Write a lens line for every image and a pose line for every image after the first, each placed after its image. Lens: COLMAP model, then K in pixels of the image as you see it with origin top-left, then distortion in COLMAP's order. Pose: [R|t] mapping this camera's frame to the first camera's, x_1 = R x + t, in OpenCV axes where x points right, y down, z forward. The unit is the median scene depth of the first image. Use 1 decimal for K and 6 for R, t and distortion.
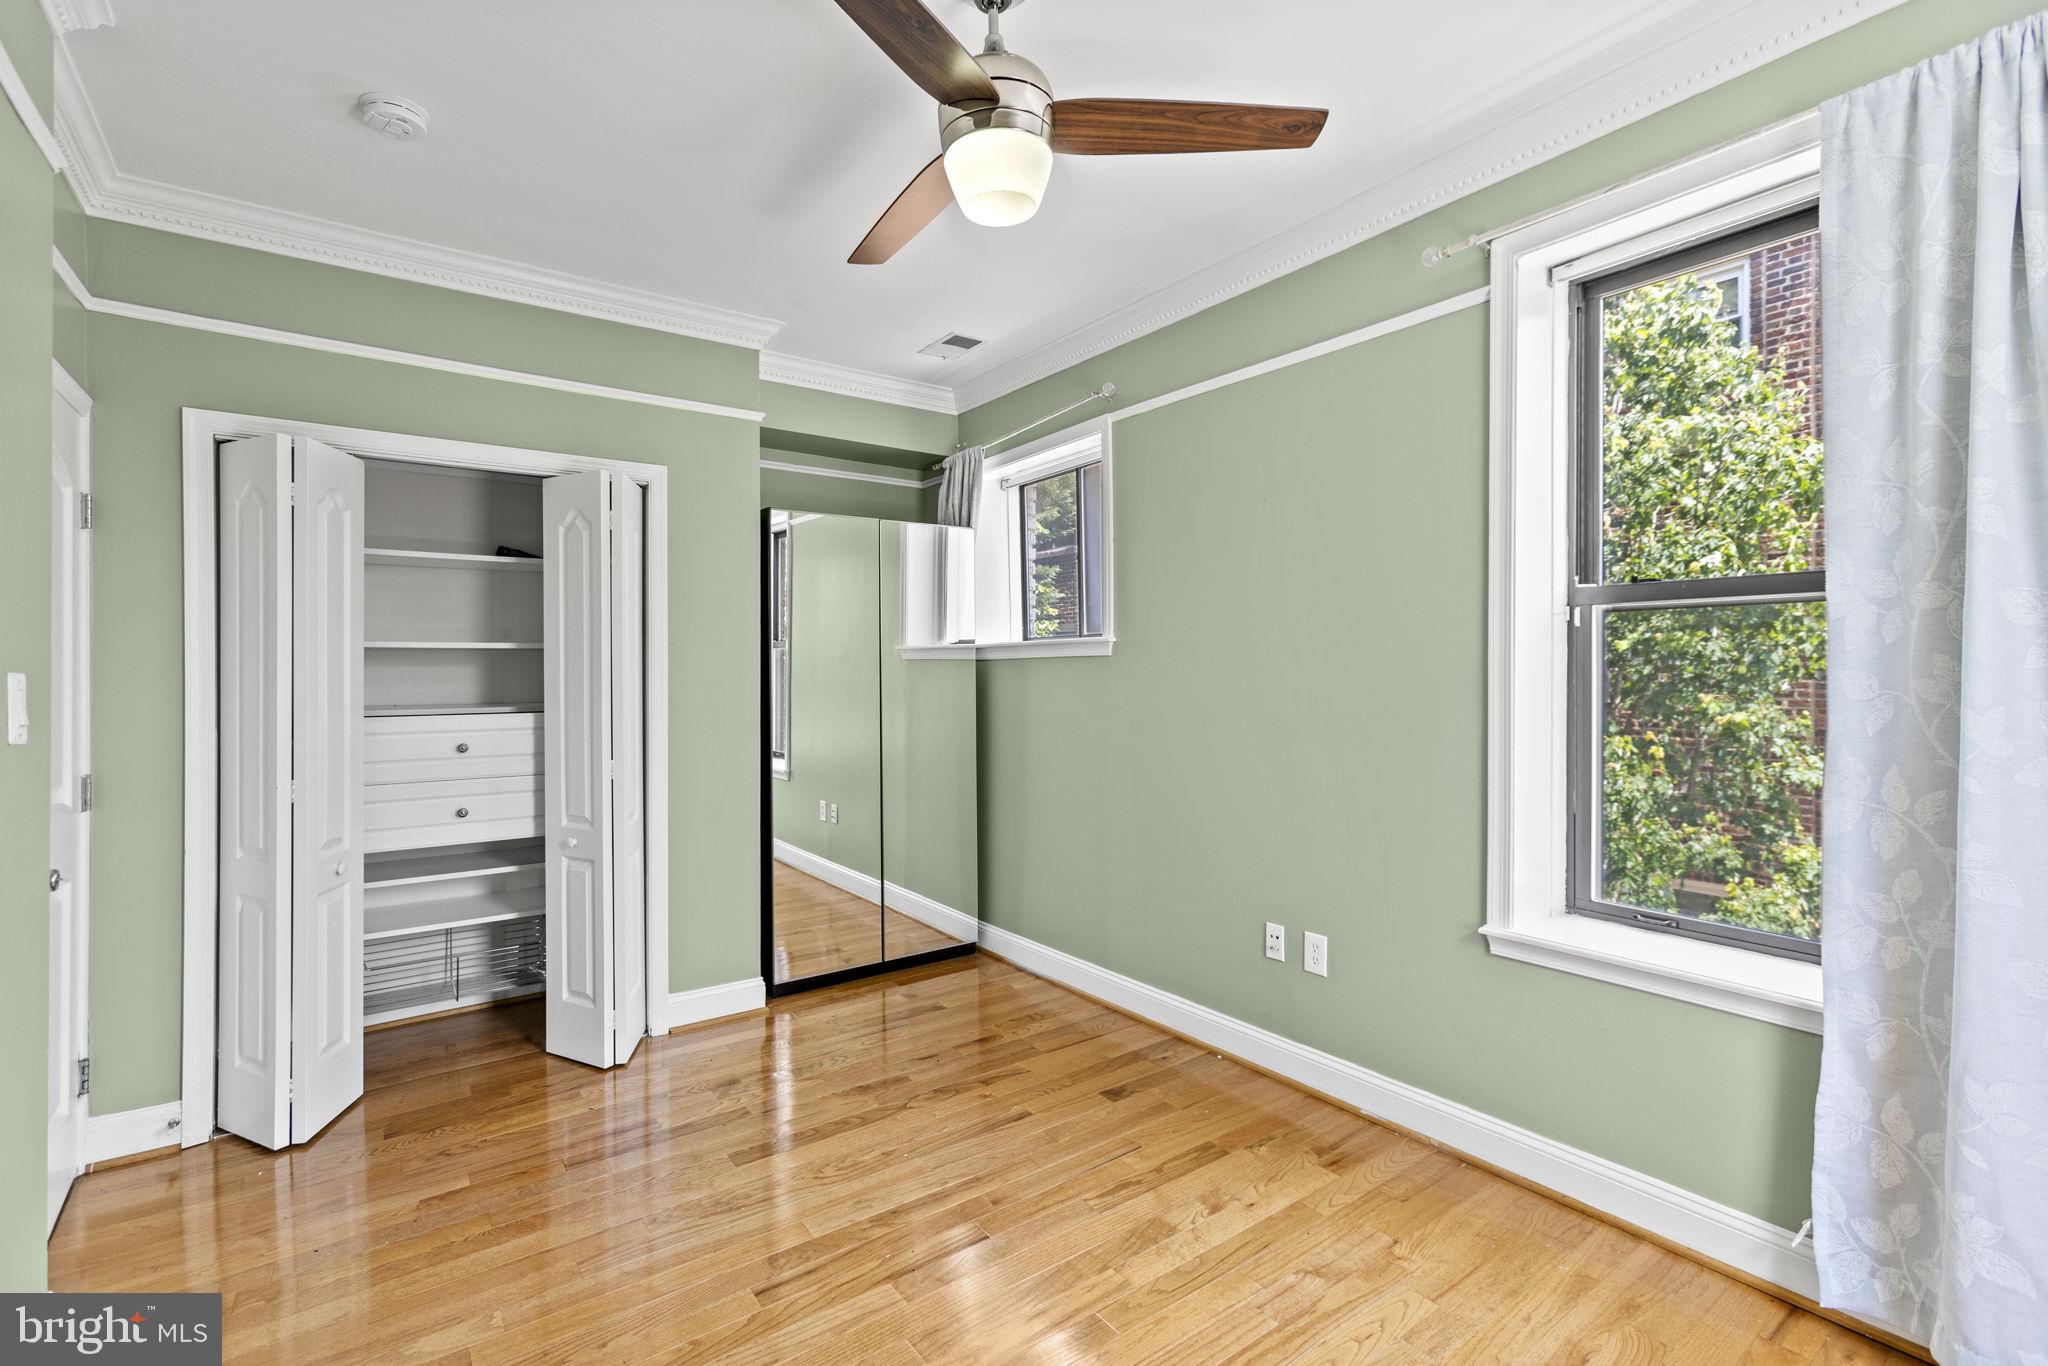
lens RADIAL K [[892.9, 0, 1018.1], [0, 892.9, 678.0], [0, 0, 1]] dist [0.000190, 0.000143]
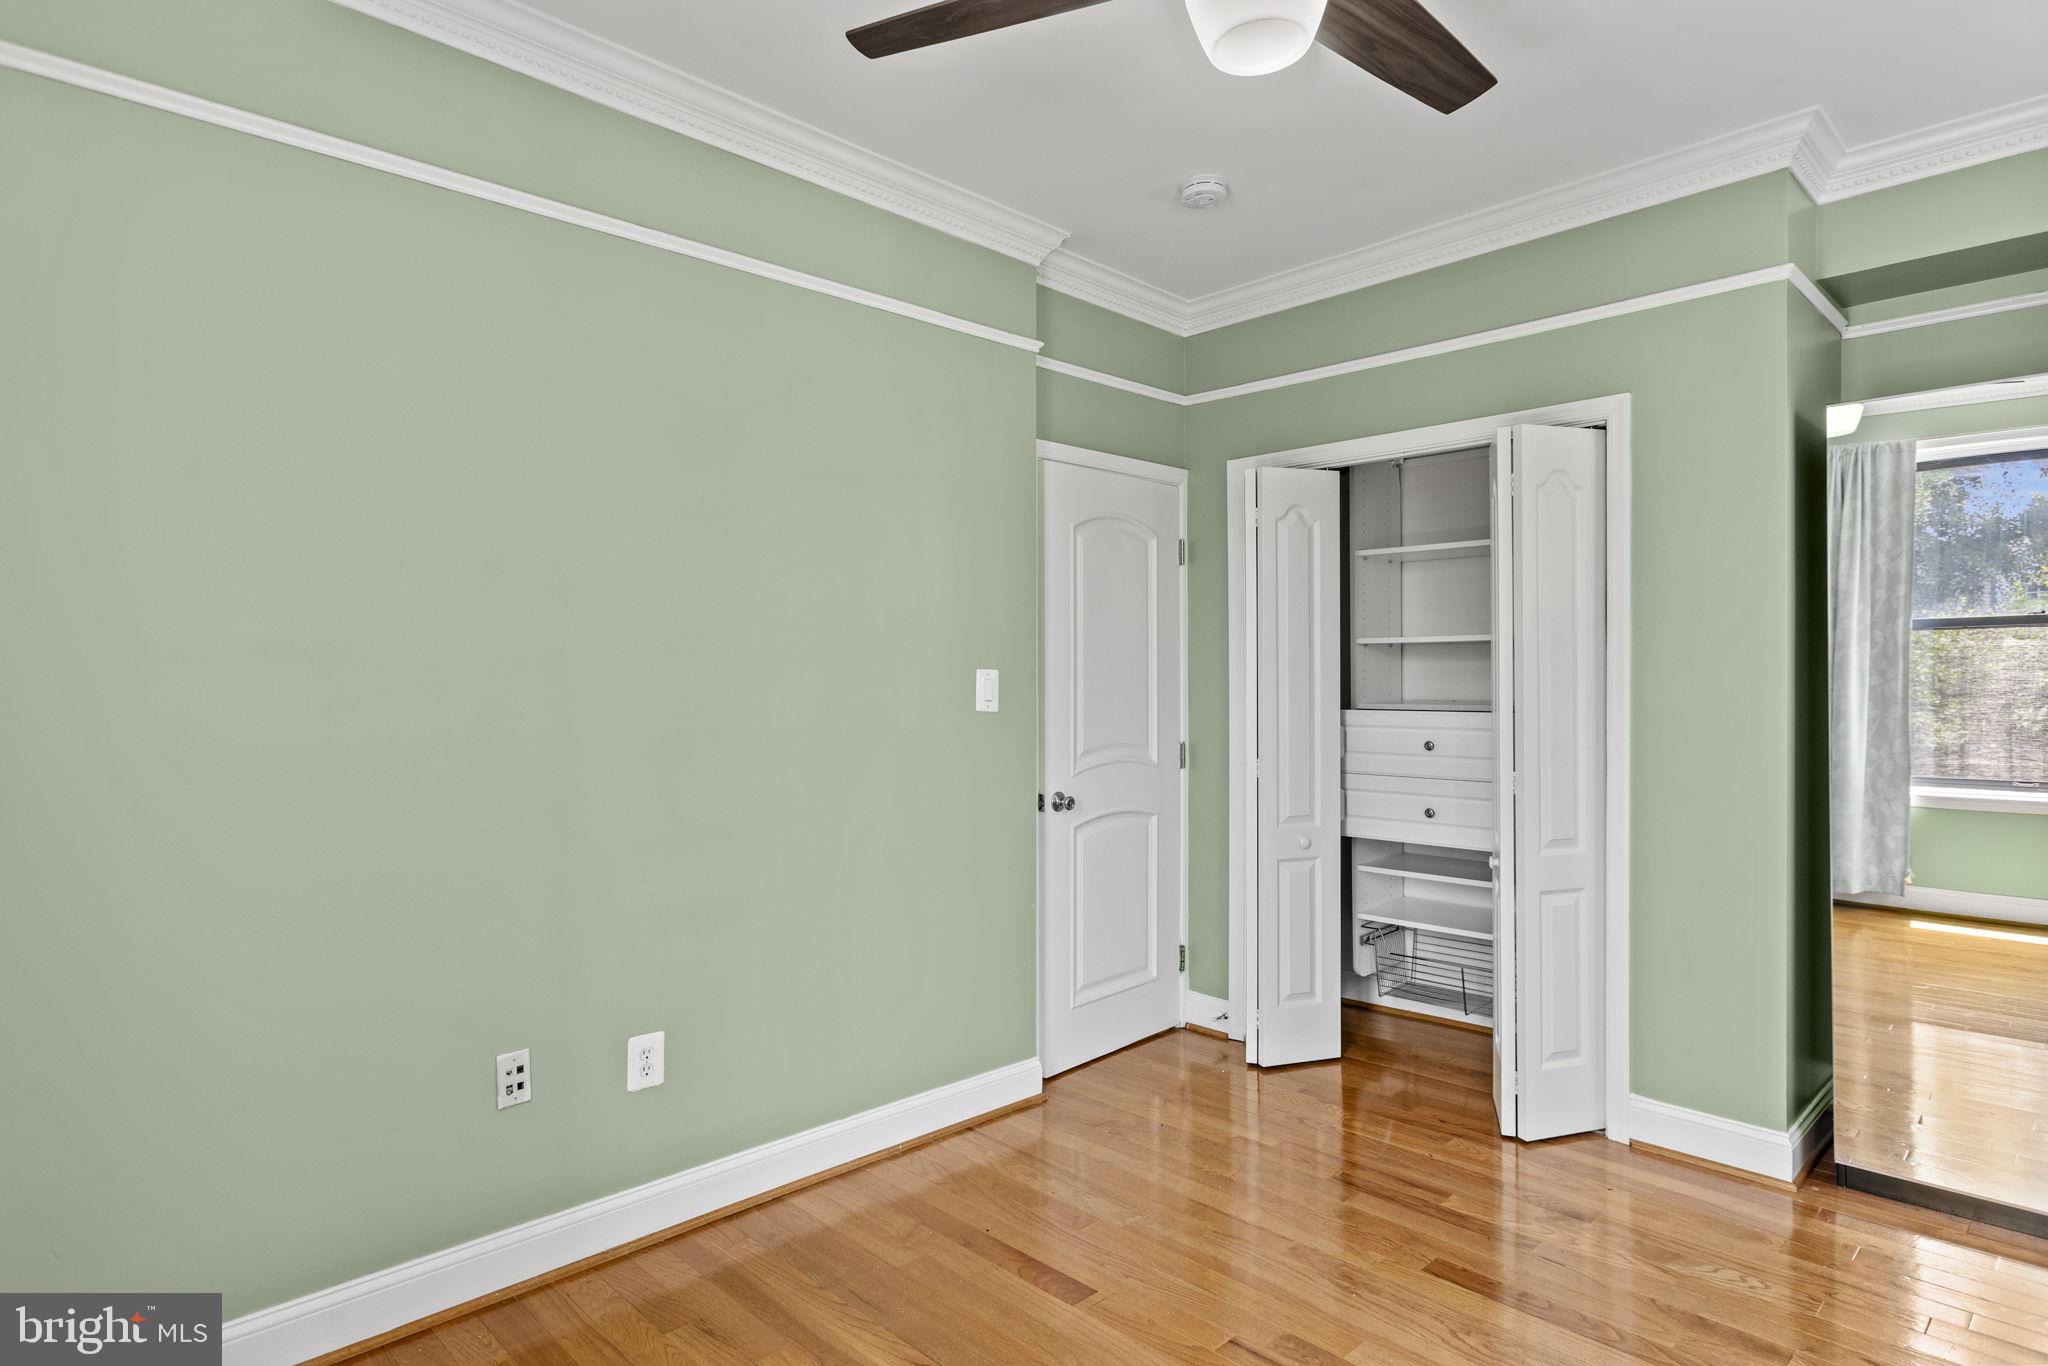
lens RADIAL K [[1142.3, 0, 1024.0], [0, 1142.3, 683.0], [0, 0, 1]] dist [0.001547, -0.000469]
pose [[0.147077, 0.014061, -0.989025, 0.560300], [-0.002206, 0.999901, 0.013888, -0.005633], [0.989123, 0.000139, 0.147093, 0.408106]]
